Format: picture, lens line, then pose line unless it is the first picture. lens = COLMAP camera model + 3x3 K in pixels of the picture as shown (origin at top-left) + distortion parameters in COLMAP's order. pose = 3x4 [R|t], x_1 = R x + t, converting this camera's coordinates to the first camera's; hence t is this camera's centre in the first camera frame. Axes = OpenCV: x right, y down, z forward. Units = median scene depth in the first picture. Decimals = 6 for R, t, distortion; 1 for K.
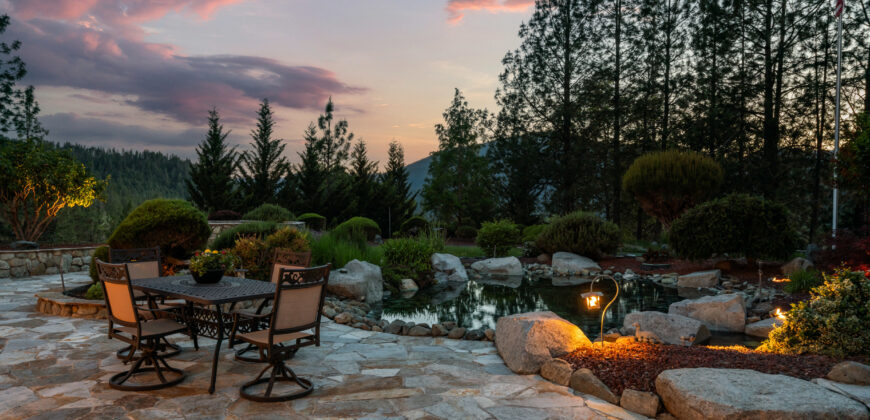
lens RADIAL K [[598.1, 0, 444.5], [0, 598.1, 208.5], [0, 0, 1]] dist [-0.003256, -0.000423]
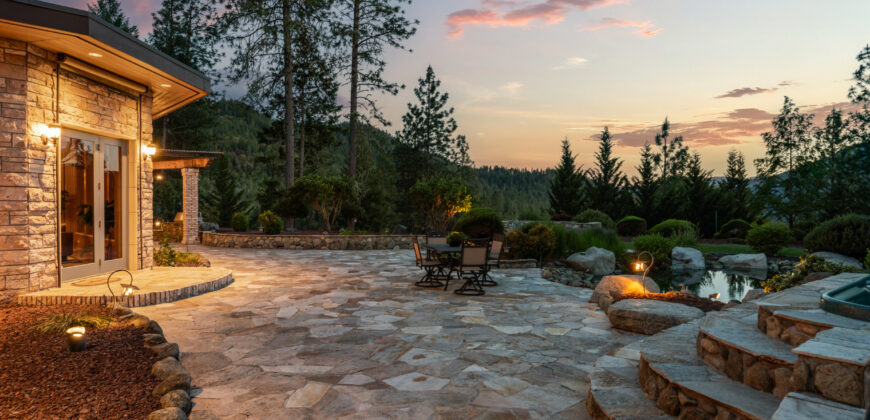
lens RADIAL K [[503.5, 0, 432.4], [0, 503.5, 208.9], [0, 0, 1]] dist [0.017497, 0.000786]
pose [[0.769907, -0.008986, -0.638093, 0.102533], [0.004583, 0.999953, -0.008552, -0.000051], [0.638140, 0.003659, 0.769912, -0.069245]]
